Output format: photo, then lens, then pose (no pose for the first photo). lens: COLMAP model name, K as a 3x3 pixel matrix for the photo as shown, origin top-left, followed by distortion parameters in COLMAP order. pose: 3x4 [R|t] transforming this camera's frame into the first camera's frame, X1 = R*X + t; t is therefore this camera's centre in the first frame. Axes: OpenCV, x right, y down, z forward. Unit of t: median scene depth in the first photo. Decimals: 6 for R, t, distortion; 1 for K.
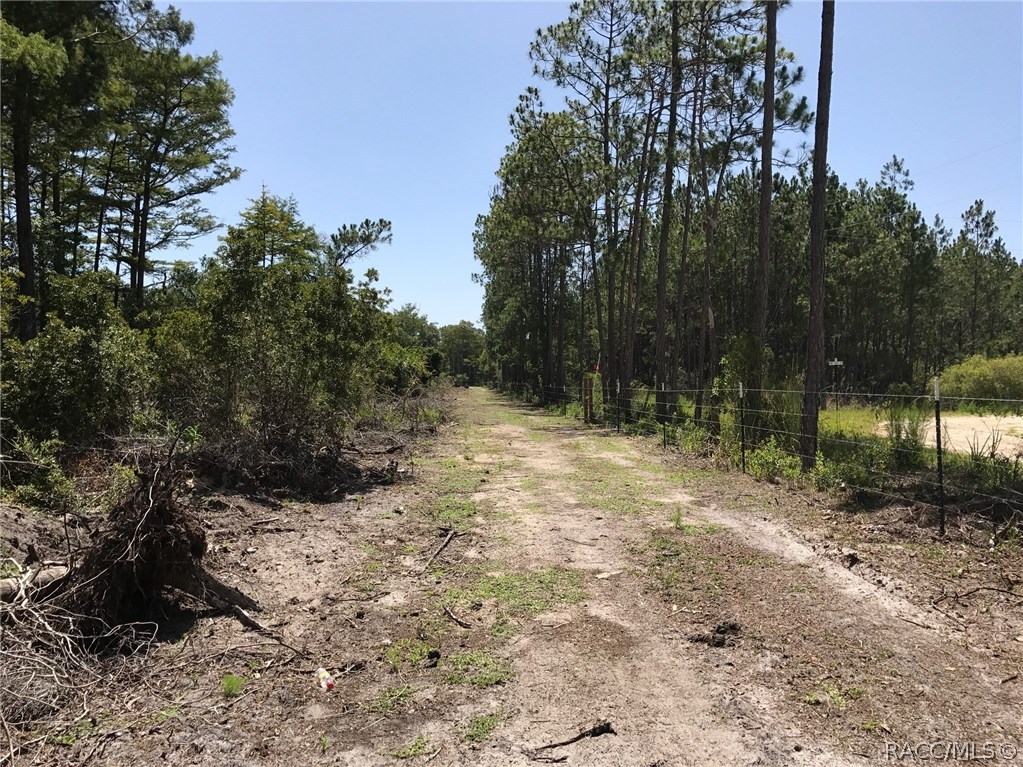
lens RADIAL K [[812.7, 0, 513.4], [0, 812.7, 385.2], [0, 0, 1]] dist [0.008742, -0.051243]
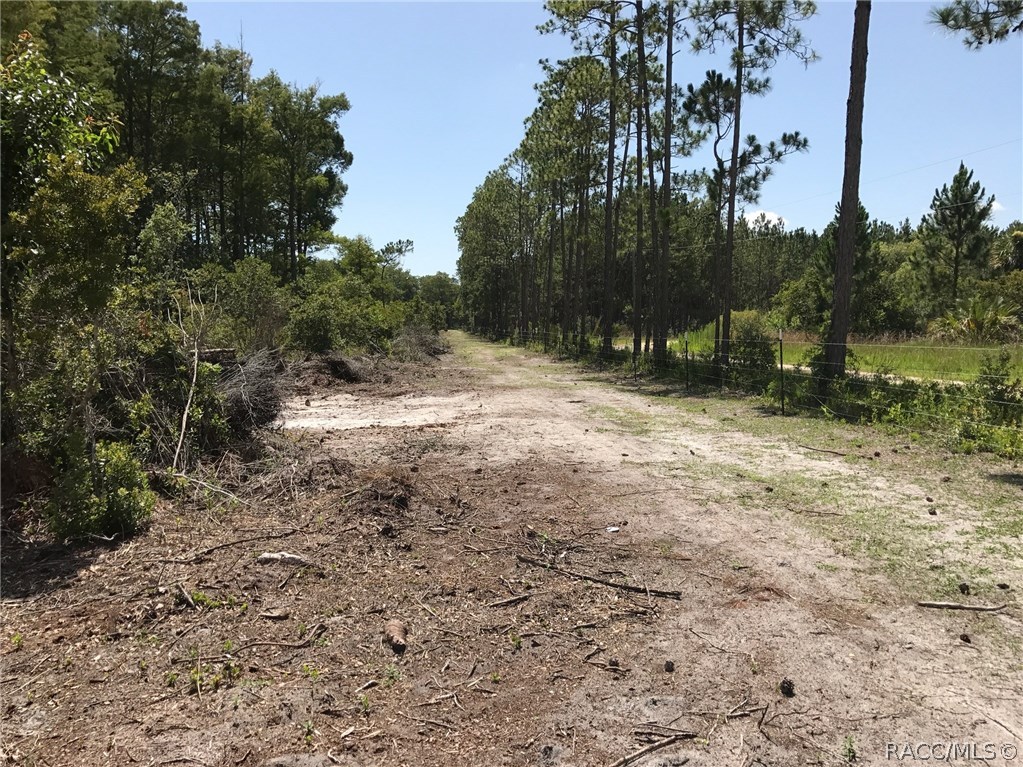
lens RADIAL K [[812.7, 0, 513.4], [0, 812.7, 385.2], [0, 0, 1]] dist [0.008742, -0.051243]
pose [[0.999355, -0.014395, 0.032897, 0.041625], [0.012025, 0.997394, 0.071137, -0.016417], [-0.033835, -0.070695, 0.996924, -3.296402]]
